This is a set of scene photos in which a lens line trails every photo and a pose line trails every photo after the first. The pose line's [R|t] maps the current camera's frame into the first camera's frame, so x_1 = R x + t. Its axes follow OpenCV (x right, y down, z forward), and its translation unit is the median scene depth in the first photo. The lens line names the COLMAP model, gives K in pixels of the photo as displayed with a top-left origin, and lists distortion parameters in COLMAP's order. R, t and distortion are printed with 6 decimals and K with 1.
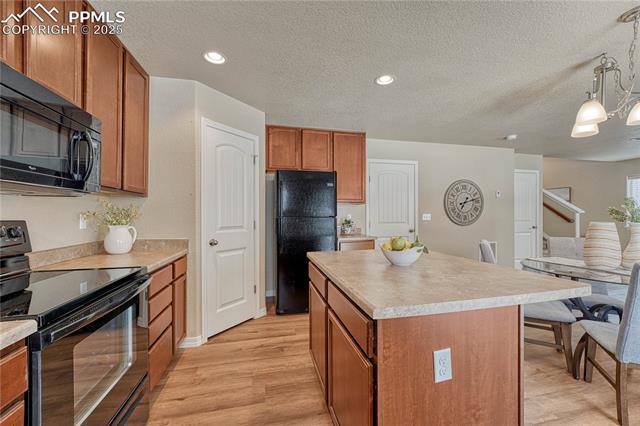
lens RADIAL K [[259.3, 0, 321.7], [0, 259.3, 213.8], [0, 0, 1]] dist [-0.010107, 0.000114]
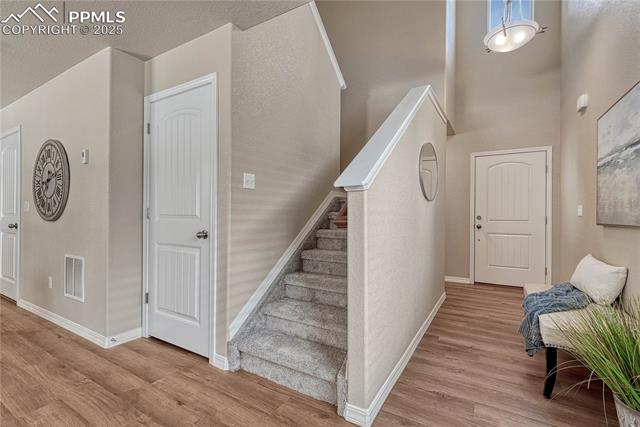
lens RADIAL K [[297.5, 0, 320.0], [0, 297.5, 213.5], [0, 0, 1]] dist [0.001430, 0.000157]
pose [[0.717482, 0.006184, -0.696550, 2.316061], [-0.007939, 0.999968, 0.000700, 0.038553], [0.696532, 0.005028, 0.717508, 1.529594]]
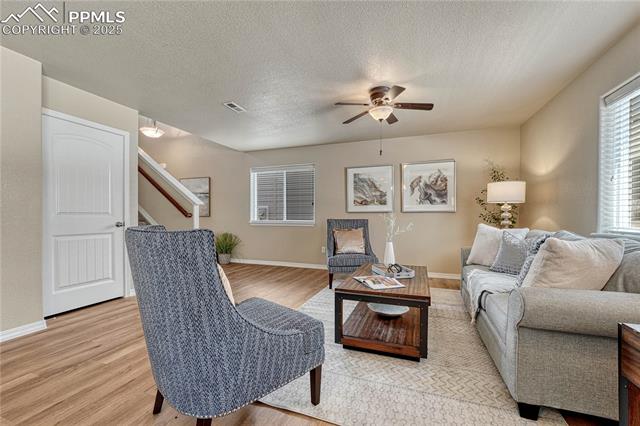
lens RADIAL K [[259.3, 0, 321.7], [0, 259.3, 213.8], [0, 0, 1]] dist [-0.010107, 0.000114]
pose [[0.541773, 0.008689, 0.840480, 1.089803], [-0.004774, 0.999962, -0.007261, 0.054452], [-0.840511, -0.000079, 0.541794, 0.528295]]
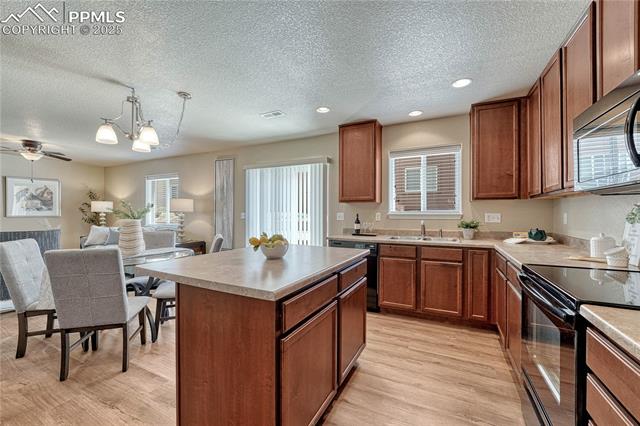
lens RADIAL K [[259.3, 0, 321.7], [0, 259.3, 213.8], [0, 0, 1]] dist [-0.010107, 0.000114]
pose [[-0.772602, -0.000967, 0.634890, -0.314819], [-0.003669, 0.999989, -0.002943, 0.003962], [-0.634880, -0.004603, -0.772597, 0.964623]]
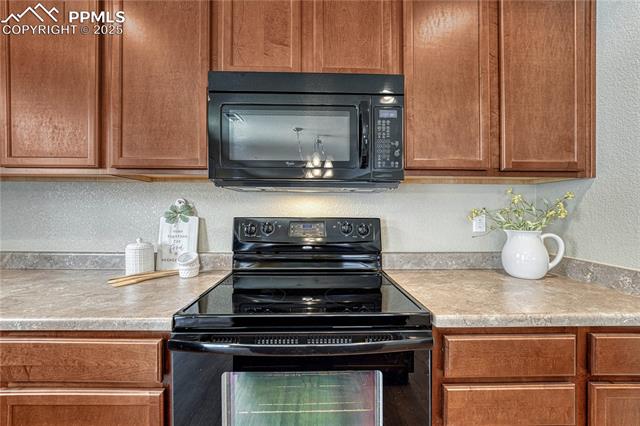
lens RADIAL K [[259.3, 0, 321.7], [0, 259.3, 213.8], [0, 0, 1]] dist [-0.010107, 0.000114]
pose [[-0.206606, 0.000184, -0.978424, -0.073221], [0.000562, 1.000000, 0.000069, 0.004207], [0.978424, -0.000535, -0.206606, 0.472917]]
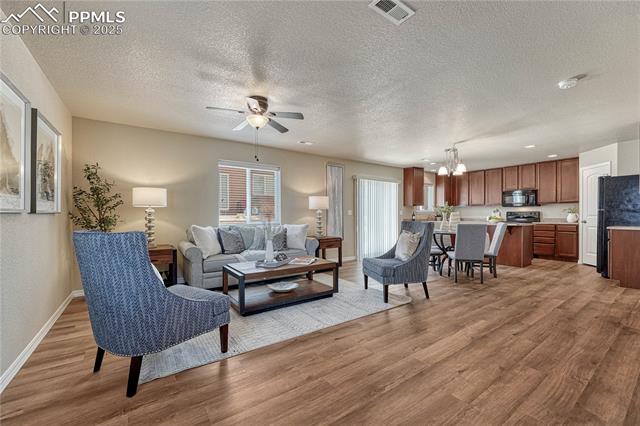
lens RADIAL K [[263.8, 0, 321.2], [0, 263.8, 216.7], [0, 0, 1]] dist [-0.002395, -0.000065]
pose [[-0.927613, 0.007007, -0.373477, 2.241435], [0.006671, 0.999975, 0.002192, 0.043107], [0.373483, -0.000458, -0.927637, 1.996789]]
